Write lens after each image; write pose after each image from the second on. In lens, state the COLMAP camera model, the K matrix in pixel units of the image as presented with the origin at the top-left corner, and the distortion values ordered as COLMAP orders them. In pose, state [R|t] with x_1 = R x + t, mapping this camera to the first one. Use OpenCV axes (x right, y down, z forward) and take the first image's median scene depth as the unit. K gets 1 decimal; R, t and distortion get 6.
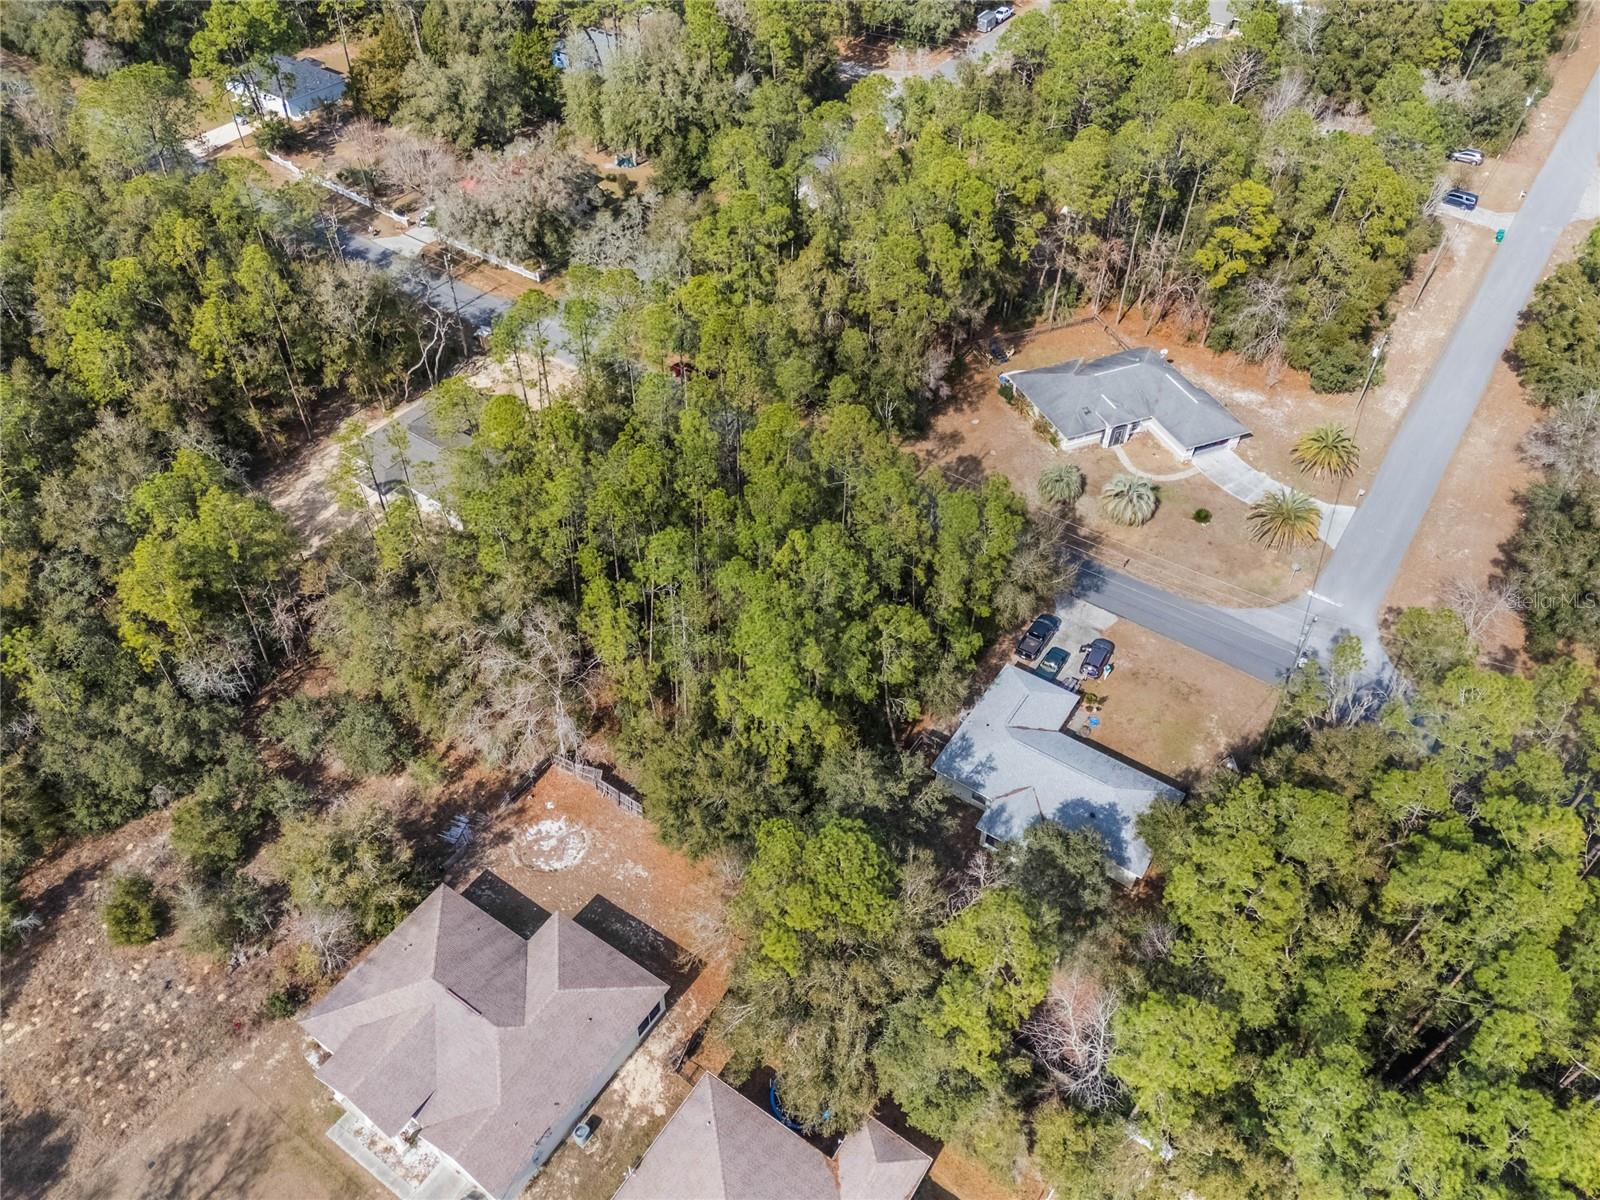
lens RADIAL K [[1176.0, 0, 800.0], [0, 1176.0, 600.0], [0, 0, 1]] dist [0.075431, -0.072499]
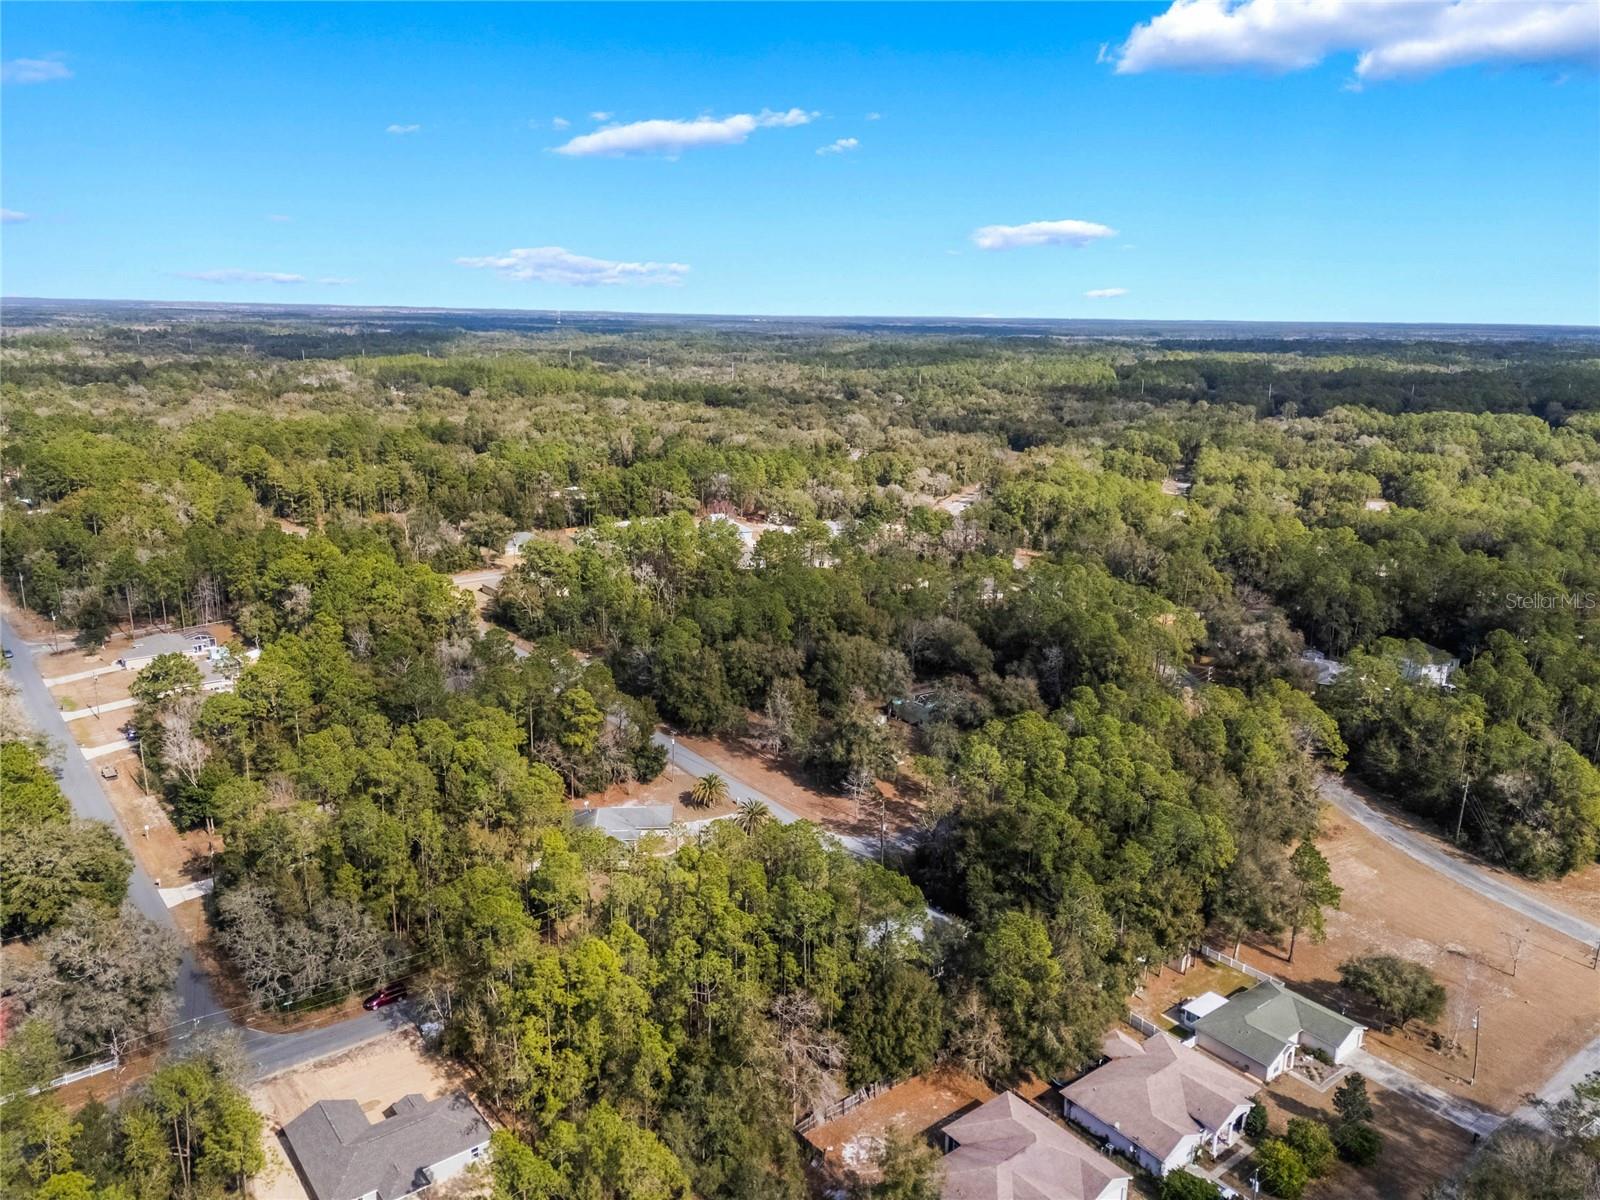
lens RADIAL K [[1176.0, 0, 800.0], [0, 1176.0, 600.0], [0, 0, 1]] dist [0.075431, -0.072499]
pose [[0.302937, -0.245335, 0.920891, -0.953936], [0.659453, 0.751560, -0.016711, -0.209609], [-0.688005, 0.612347, 0.389462, 0.101219]]
